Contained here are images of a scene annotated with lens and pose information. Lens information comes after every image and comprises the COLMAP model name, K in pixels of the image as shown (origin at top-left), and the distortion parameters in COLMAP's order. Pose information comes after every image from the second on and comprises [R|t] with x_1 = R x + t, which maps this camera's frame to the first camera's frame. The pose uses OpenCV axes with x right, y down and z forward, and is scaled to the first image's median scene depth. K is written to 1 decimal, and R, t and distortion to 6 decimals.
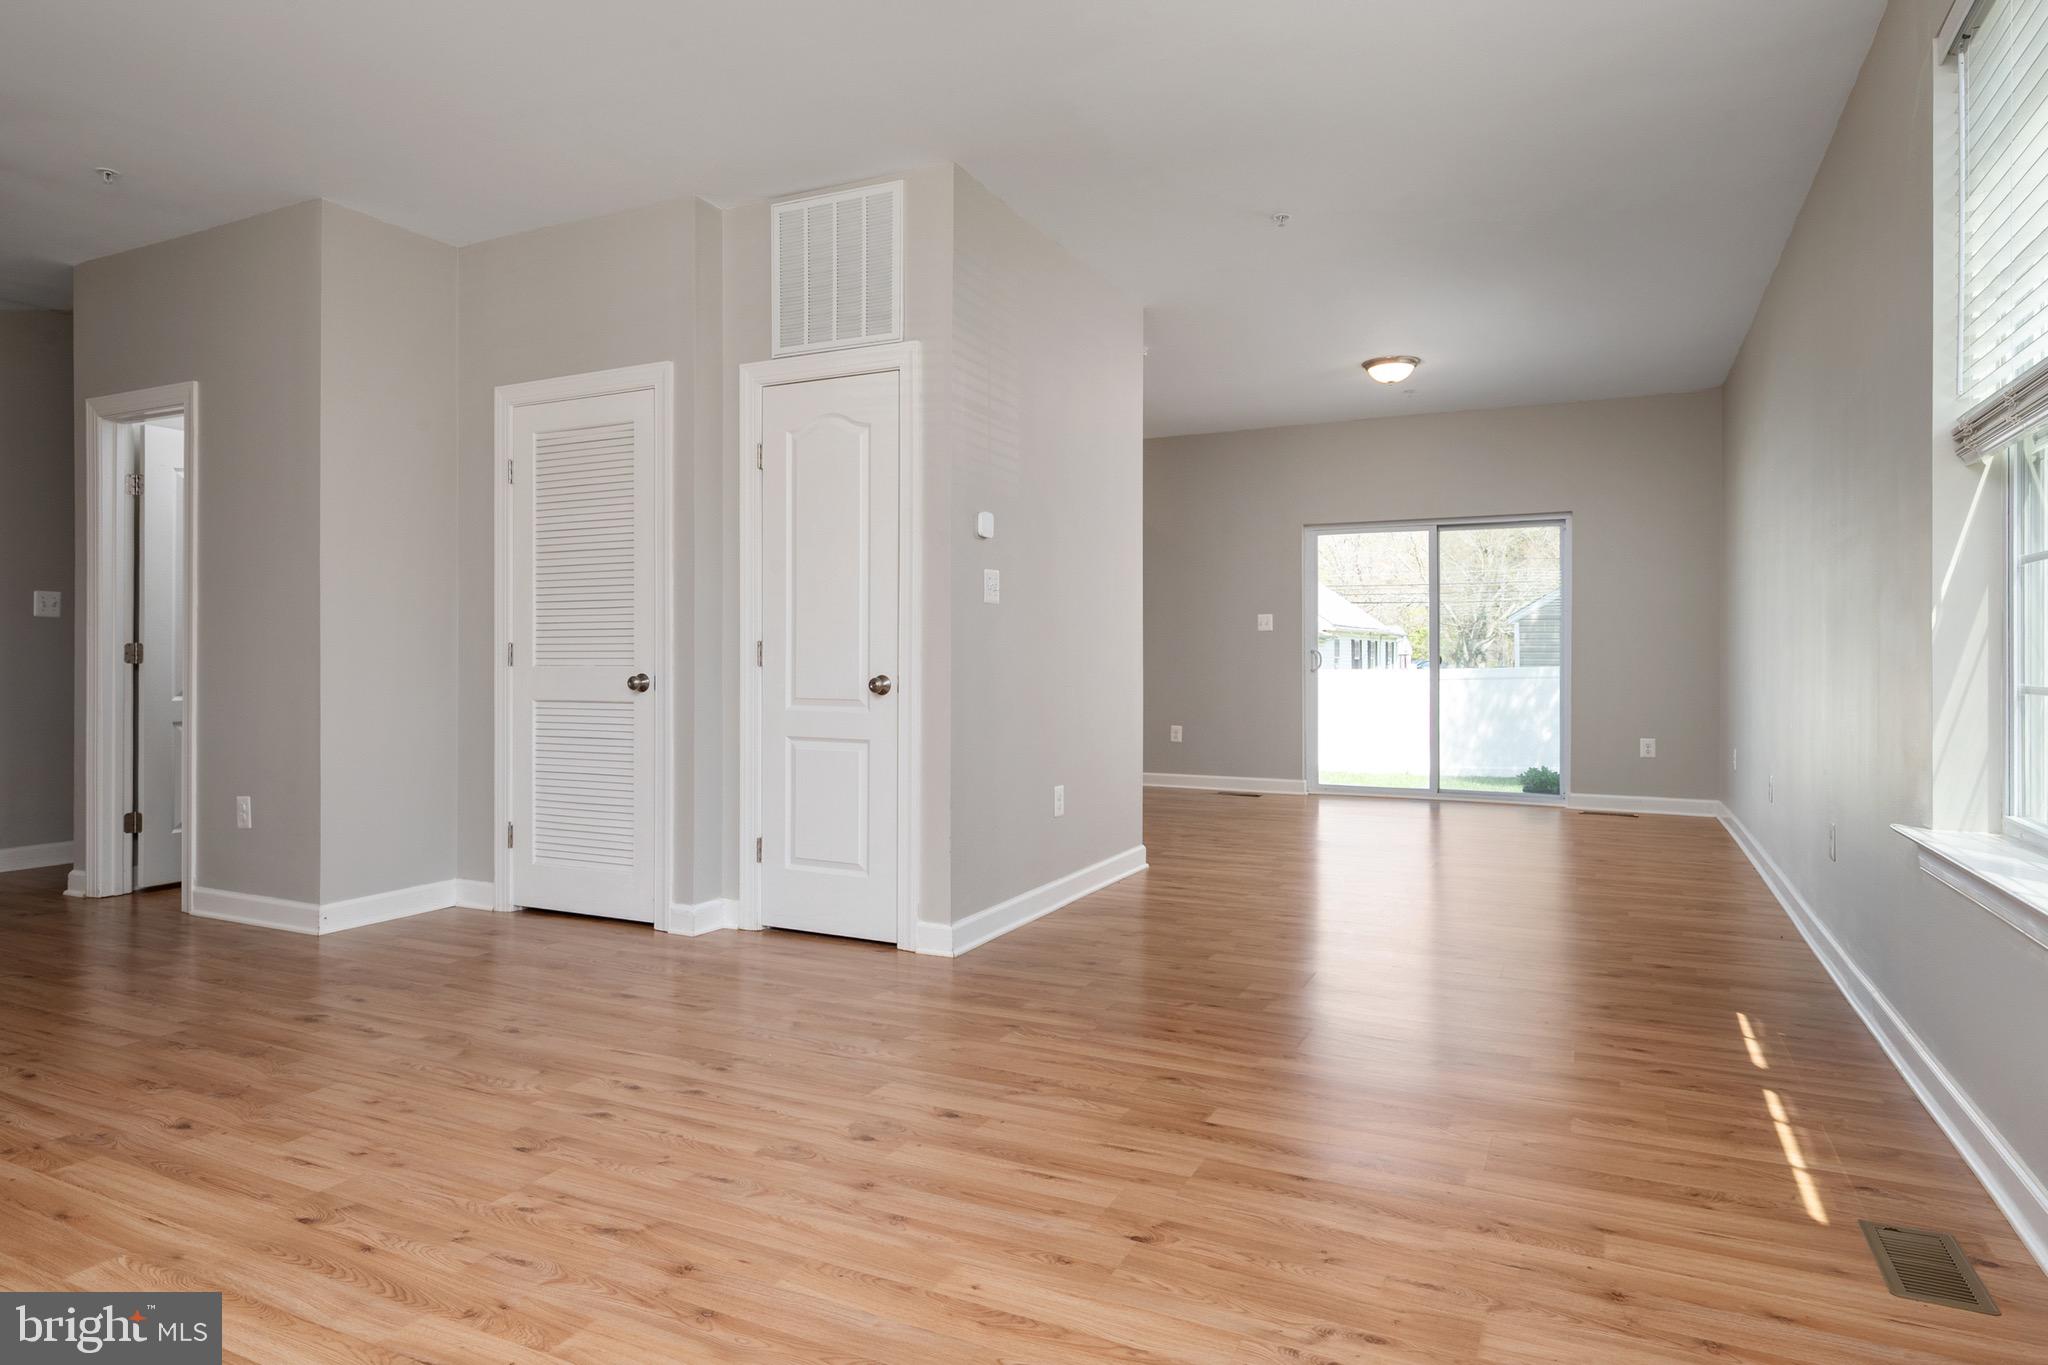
lens RADIAL K [[1160.0, 0, 1040.3], [0, 1160.0, 662.3], [0, 0, 1]] dist [0.007613, -0.007086]
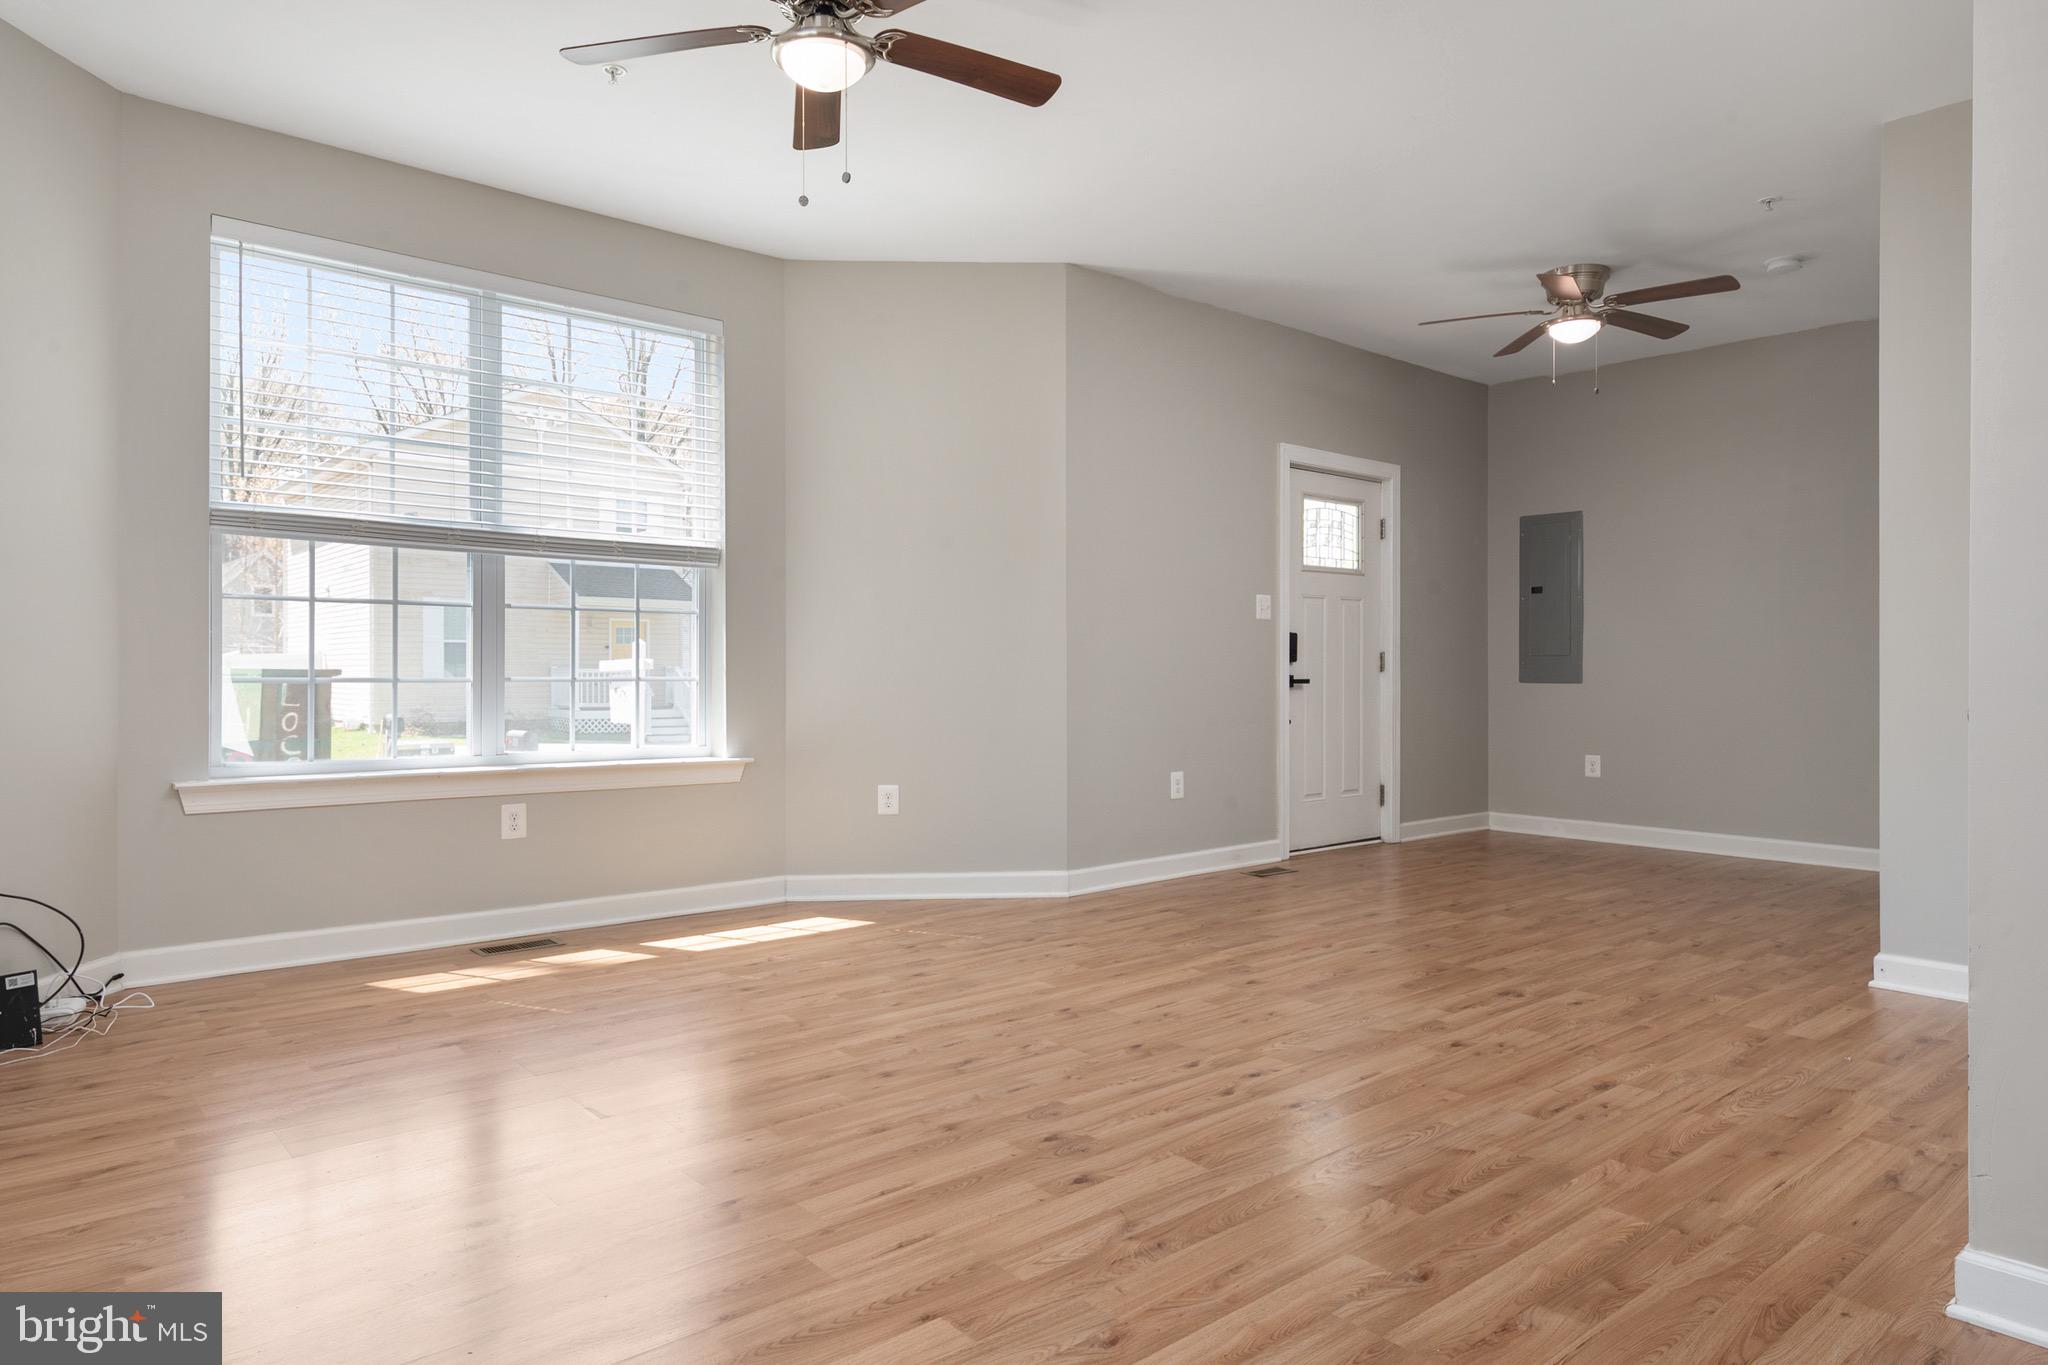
lens RADIAL K [[1275.5, 0, 1037.4], [0, 1275.5, 673.7], [0, 0, 1]] dist [0.009508, -0.001479]
pose [[-0.398444, 0.002216, -0.917190, 0.745749], [-0.005356, 0.999974, 0.004742, 0.002841], [0.917177, 0.006802, -0.398422, 1.228196]]
